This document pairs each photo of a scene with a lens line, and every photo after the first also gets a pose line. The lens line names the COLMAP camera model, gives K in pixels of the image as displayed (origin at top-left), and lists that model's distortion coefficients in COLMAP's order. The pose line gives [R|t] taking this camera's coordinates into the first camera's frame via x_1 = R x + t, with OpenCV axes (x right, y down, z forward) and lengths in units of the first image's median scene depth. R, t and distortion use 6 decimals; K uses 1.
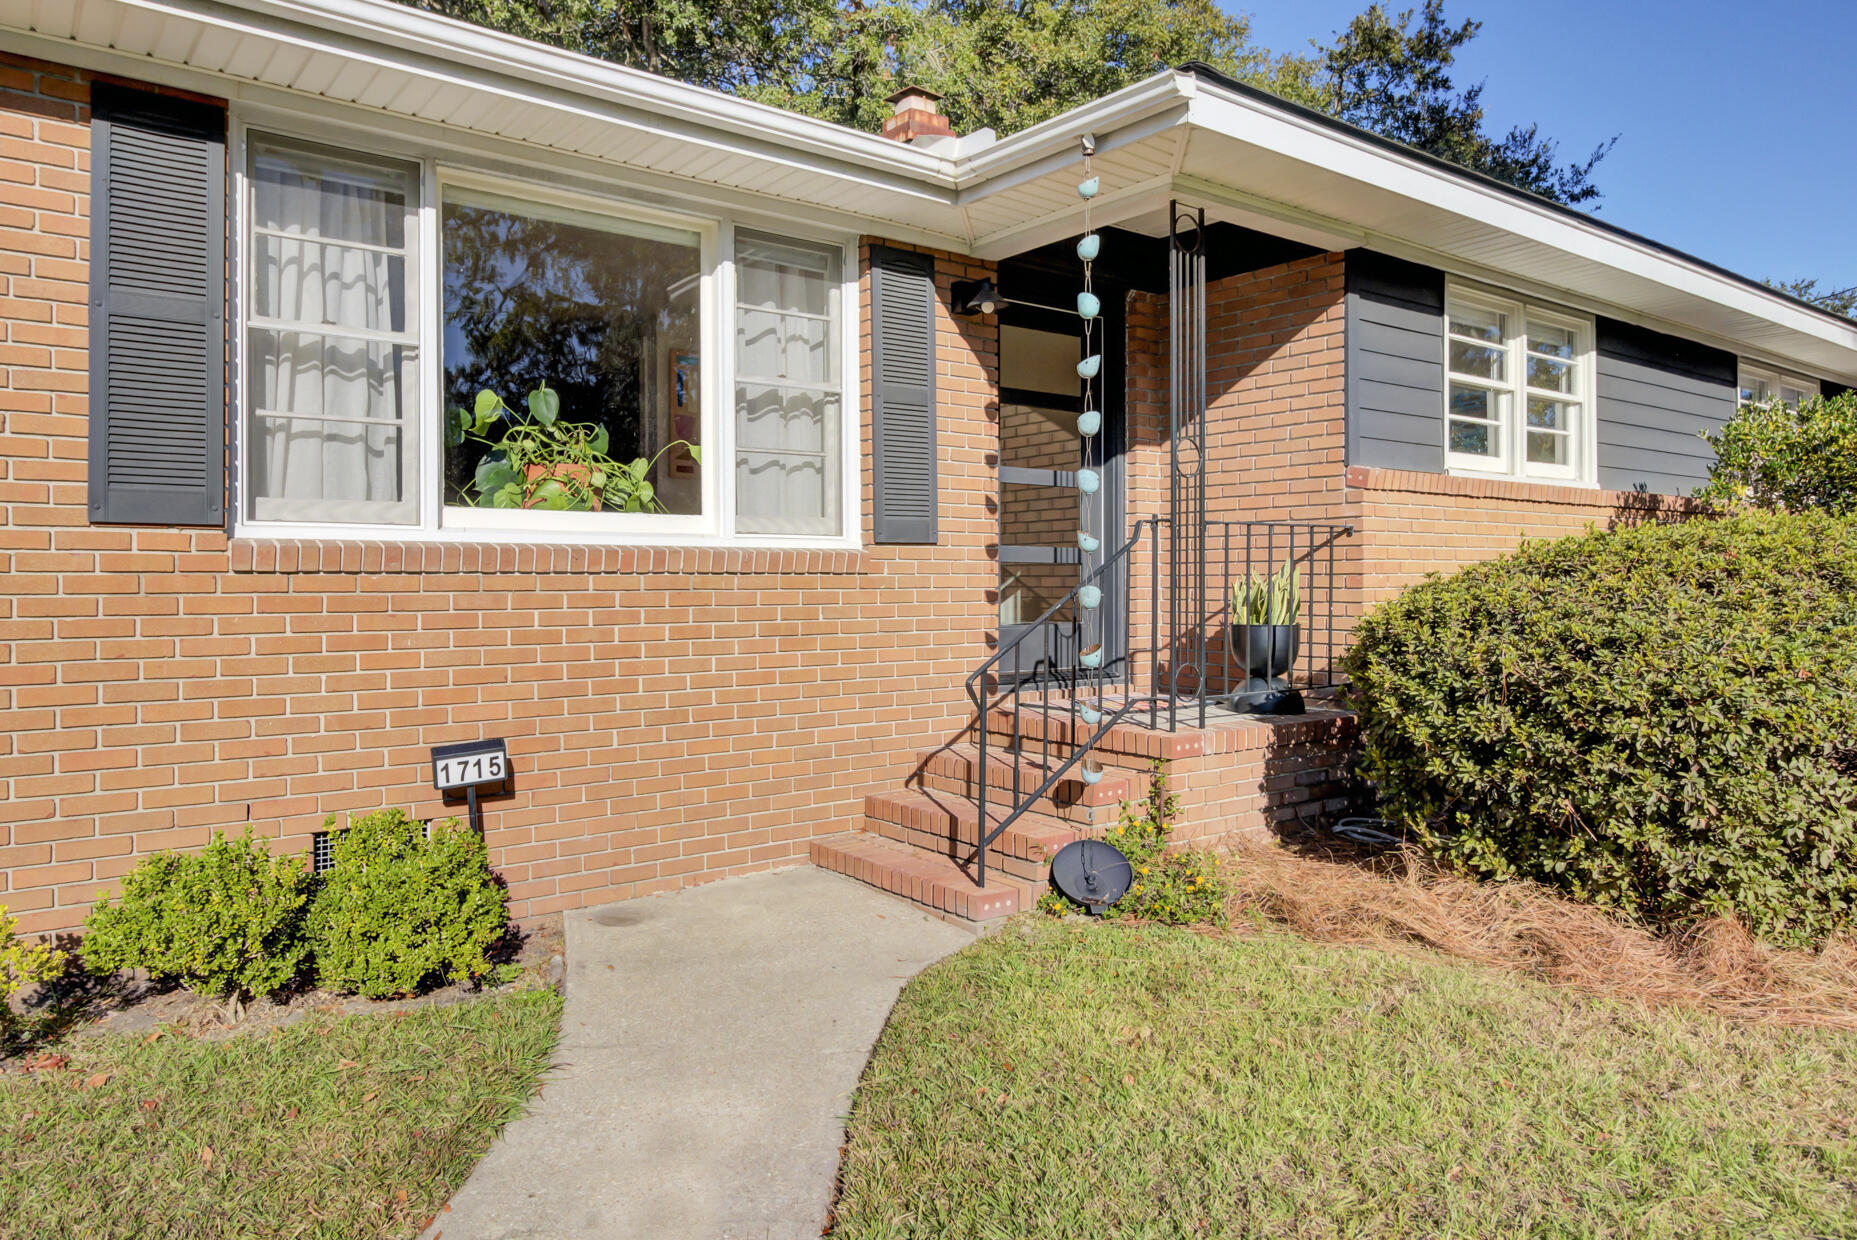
lens RADIAL K [[1260.9, 0, 922.4], [0, 1260.9, 576.1], [0, 0, 1]] dist [0.031818, 0.000819]
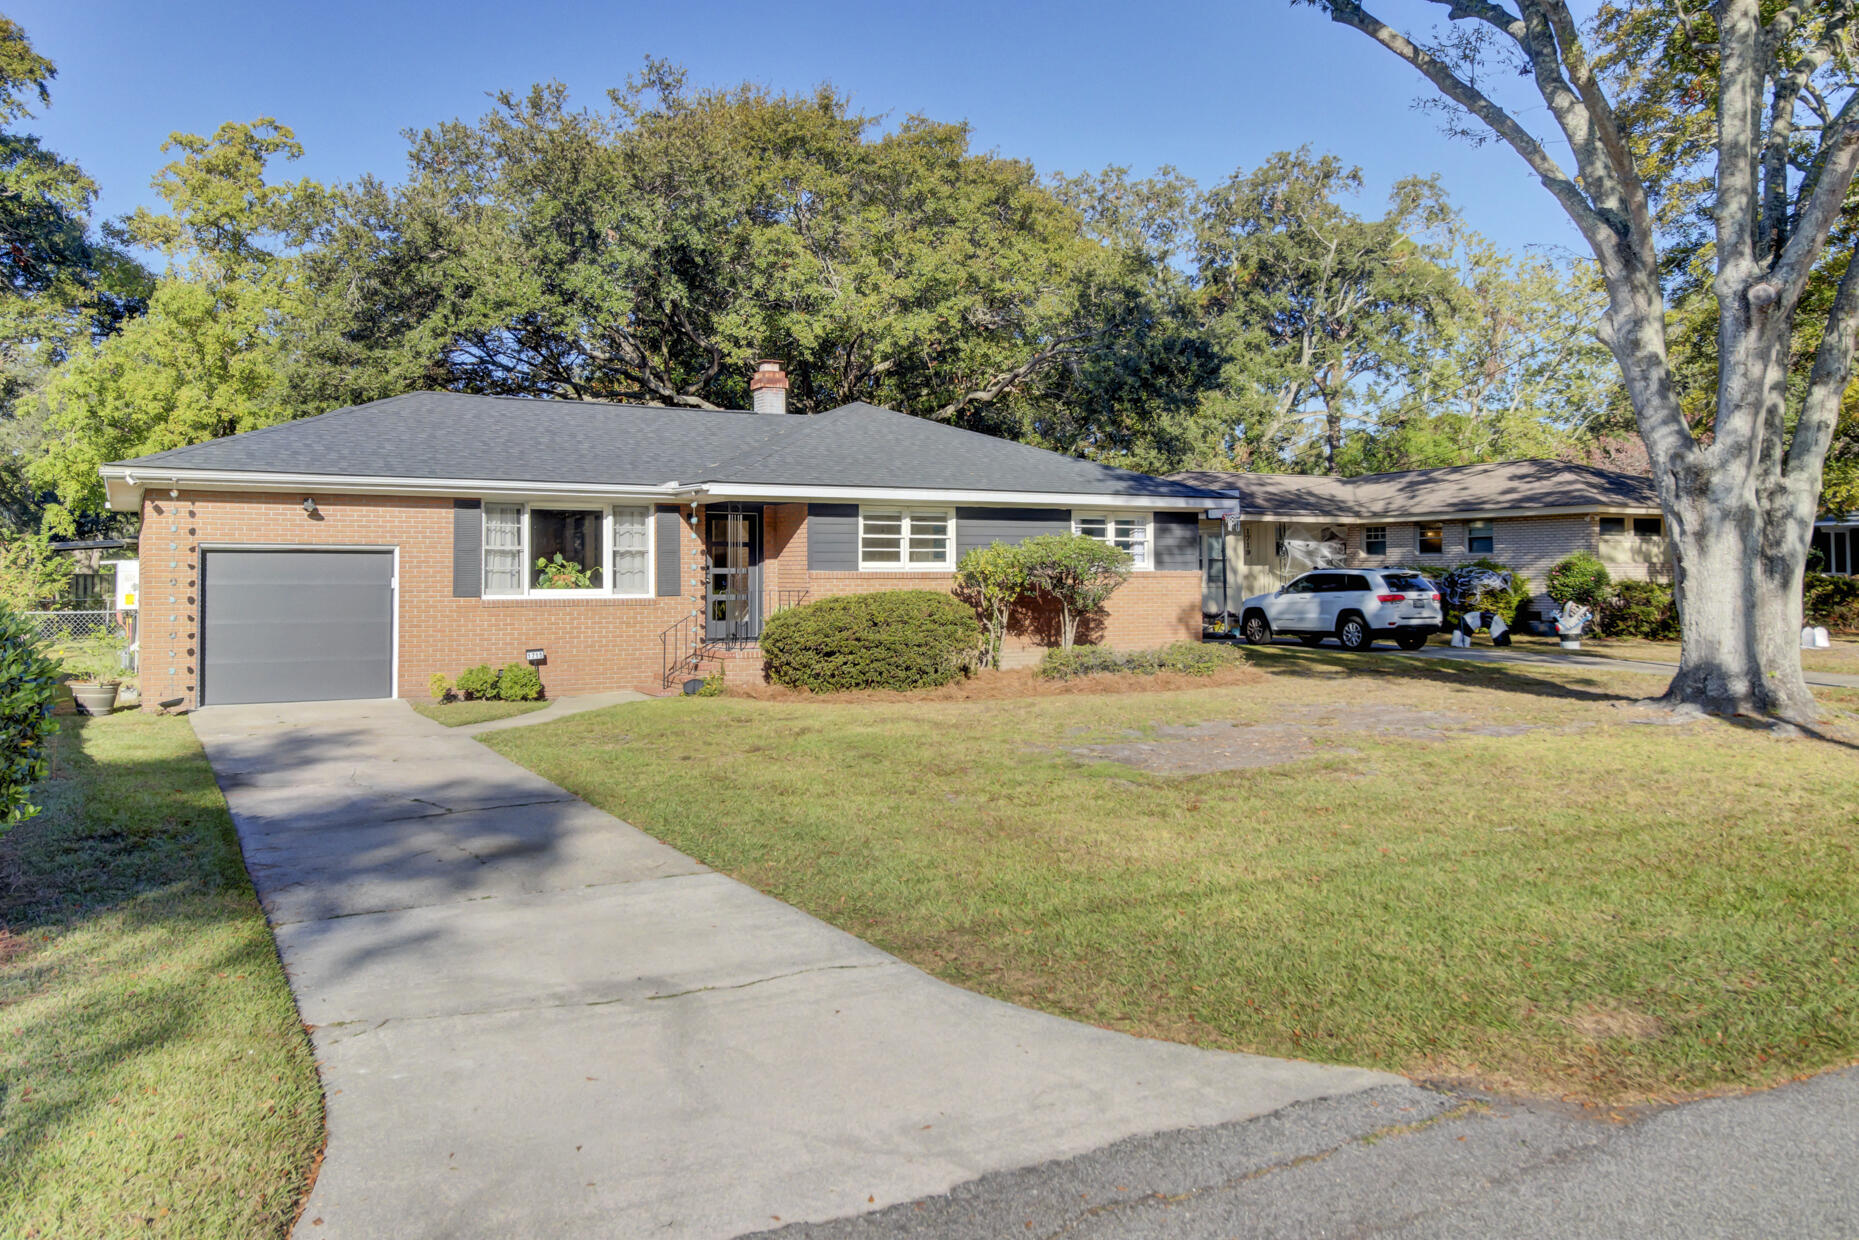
lens RADIAL K [[1432.4, 0, 947.5], [0, 1432.4, 545.7], [0, 0, 1]] dist [0.010783, -0.005055]
pose [[0.992740, -0.010012, -0.119866, 1.309849], [0.006236, 0.999474, -0.031832, -0.037490], [0.120122, 0.030853, 0.992280, -2.959763]]
